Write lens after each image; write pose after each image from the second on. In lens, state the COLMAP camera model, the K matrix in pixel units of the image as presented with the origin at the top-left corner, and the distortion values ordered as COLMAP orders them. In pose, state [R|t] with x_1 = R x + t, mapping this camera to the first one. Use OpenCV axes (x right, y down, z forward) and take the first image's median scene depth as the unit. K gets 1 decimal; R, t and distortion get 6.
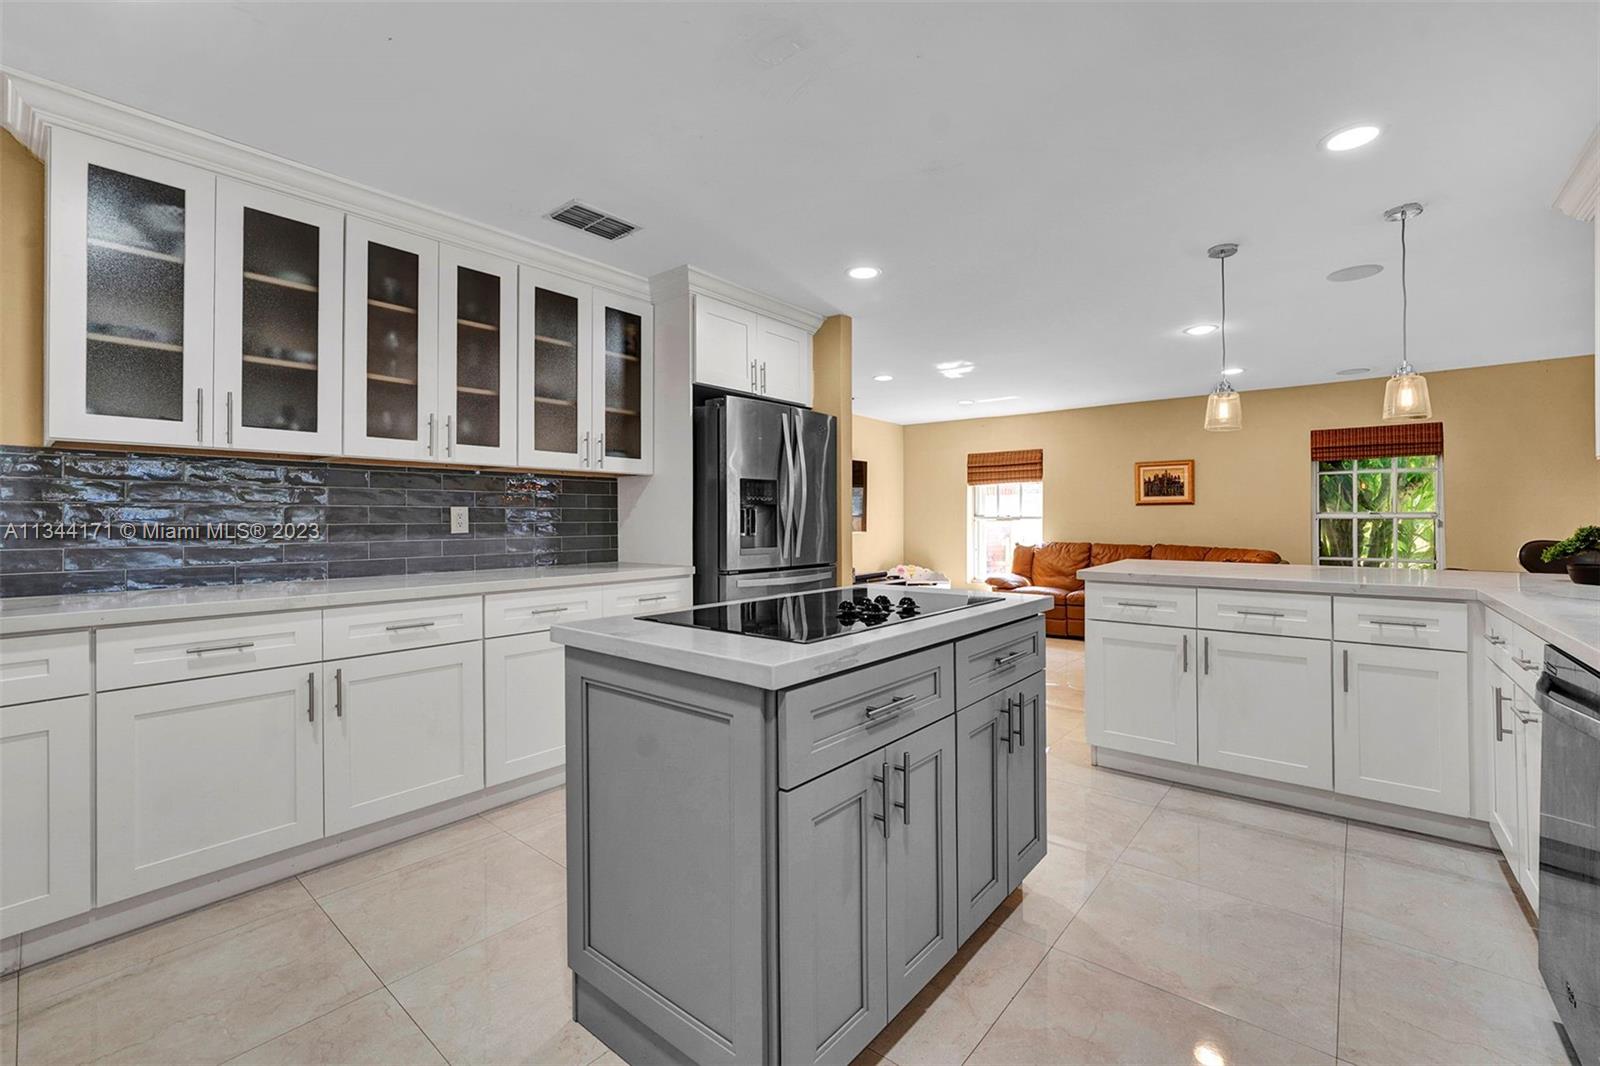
lens RADIAL K [[676.6, 0, 807.2], [0, 676.6, 515.6], [0, 0, 1]] dist [-0.012901, -0.000003]
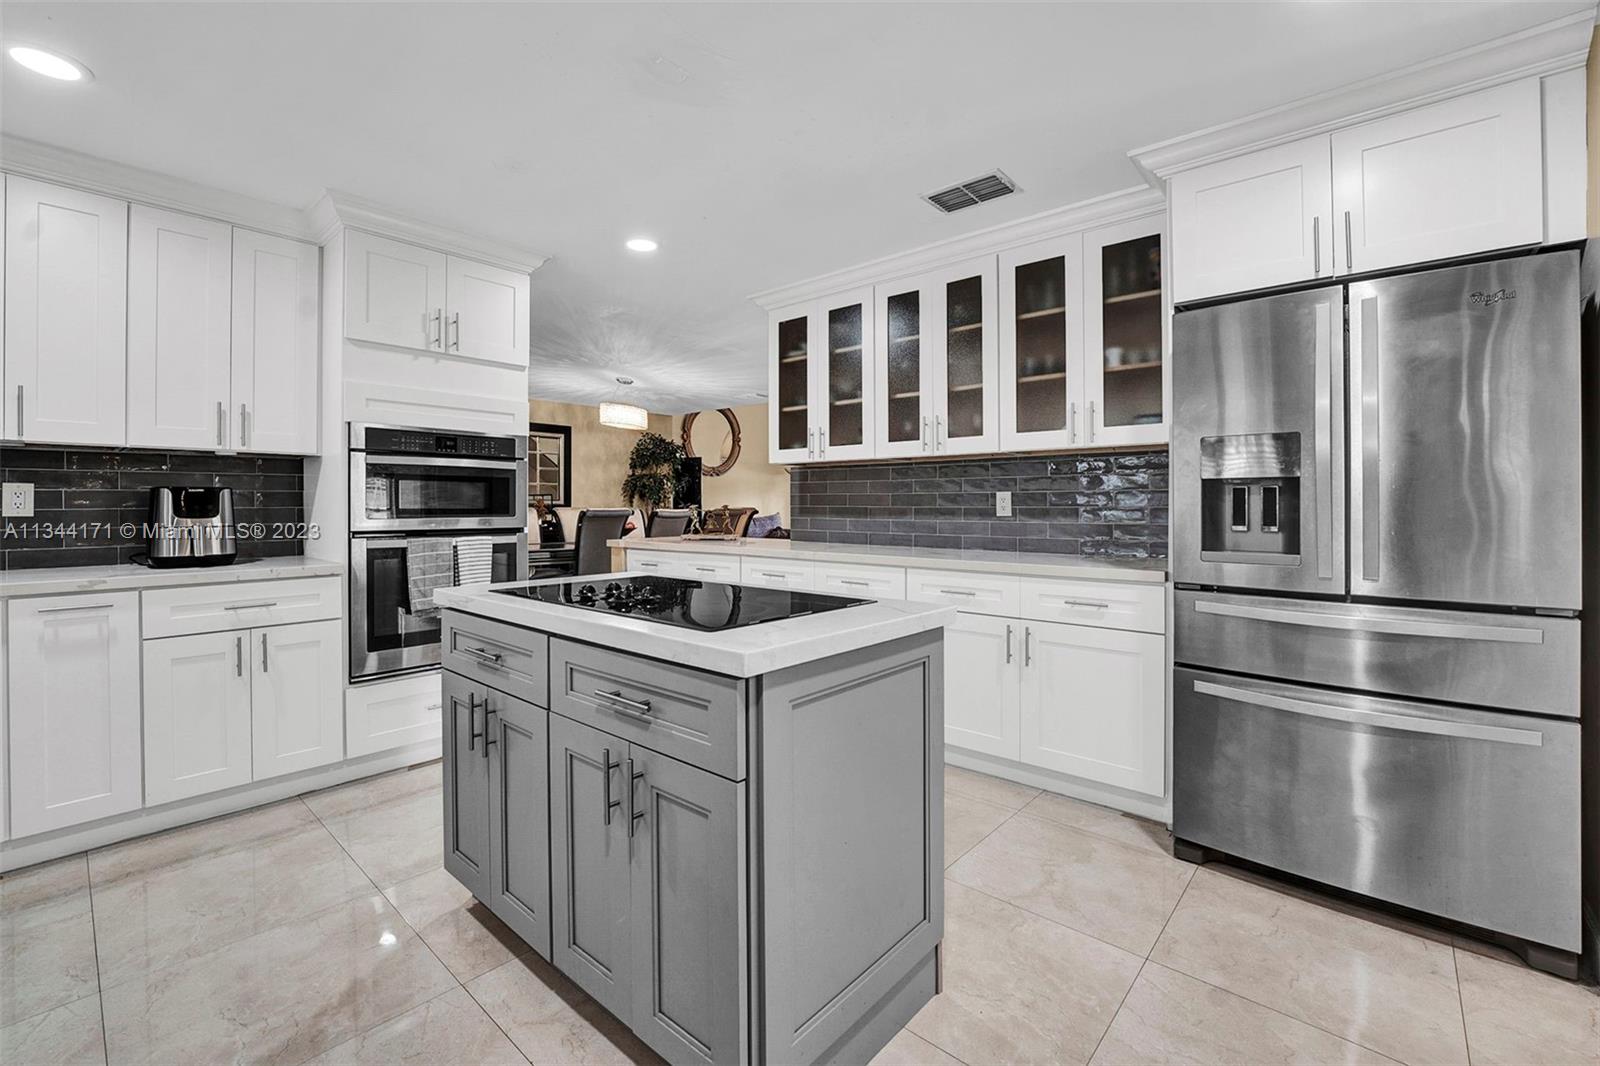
lens RADIAL K [[676.6, 0, 788.7], [0, 676.6, 501.4], [0, 0, 1]] dist [-0.012901, -0.000003]
pose [[-0.030832, -0.002049, -0.999522, 0.608376], [0.007363, 0.999970, -0.002277, 0.002495], [0.999497, -0.007430, -0.030816, 0.719034]]
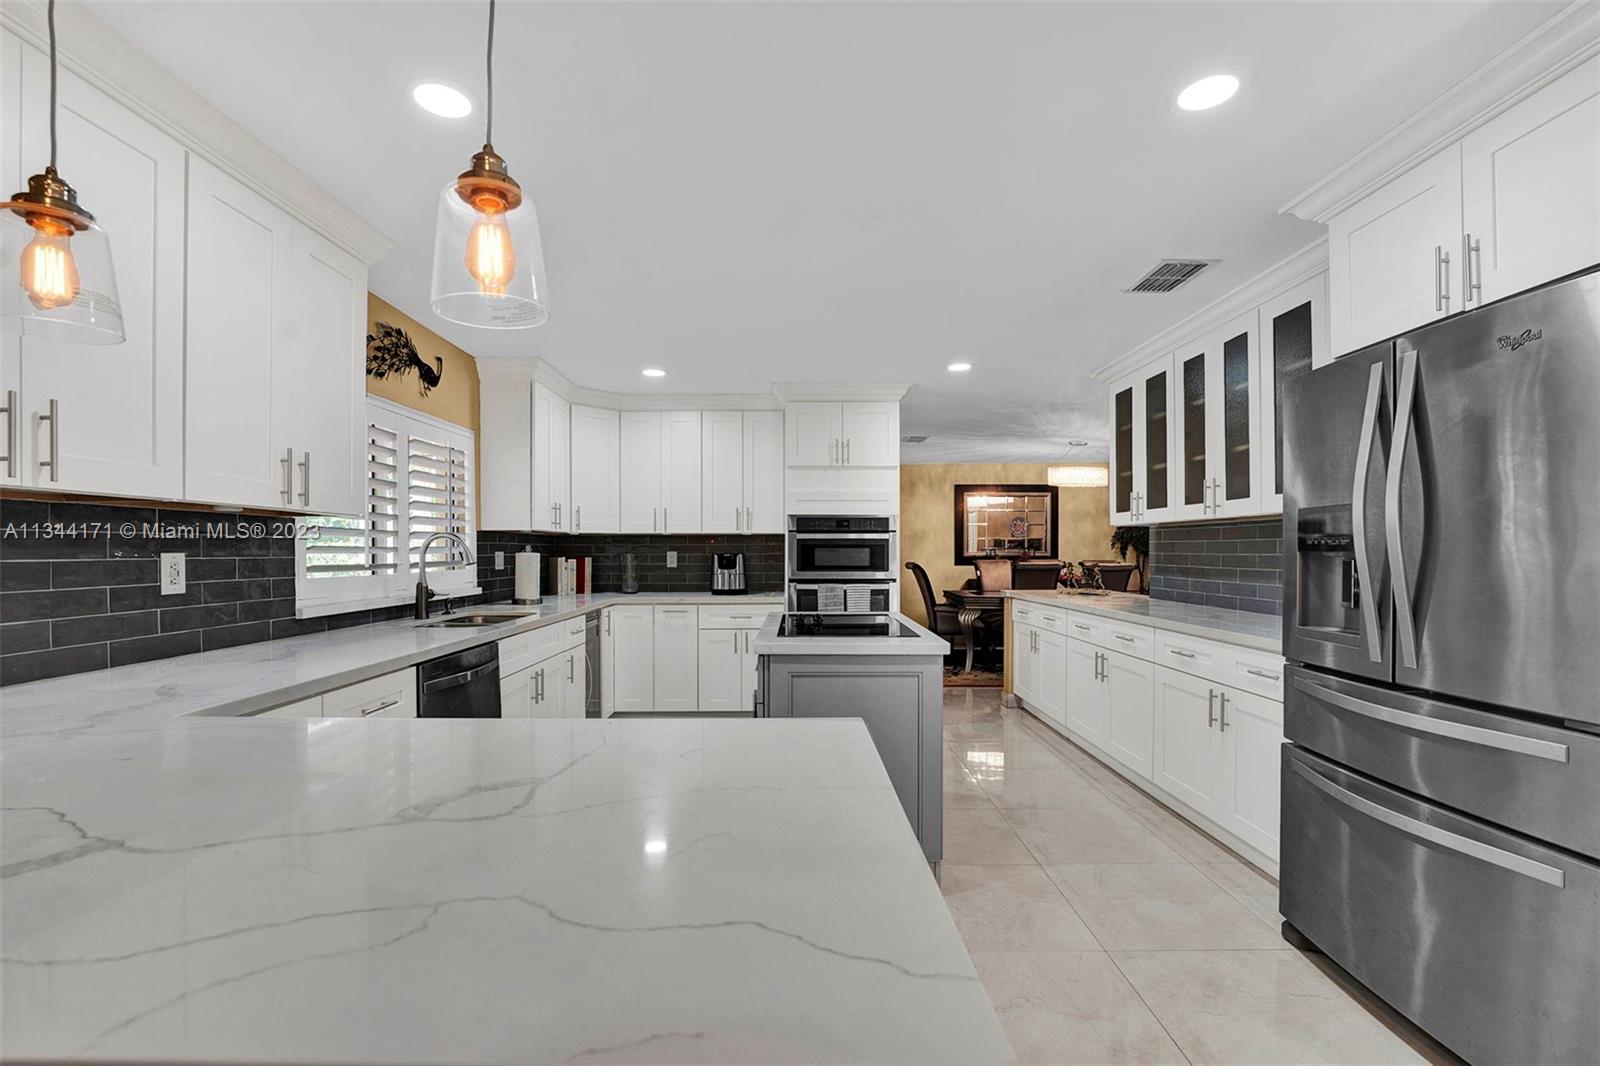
lens RADIAL K [[690.5, 0, 804.0], [0, 690.5, 548.9], [0, 0, 1]] dist [0.000302, -0.000087]
pose [[-0.761789, 0.001808, -0.647823, 0.729397], [0.008199, 0.999943, -0.006850, -0.021588], [0.647774, -0.010530, -0.761760, 1.346106]]
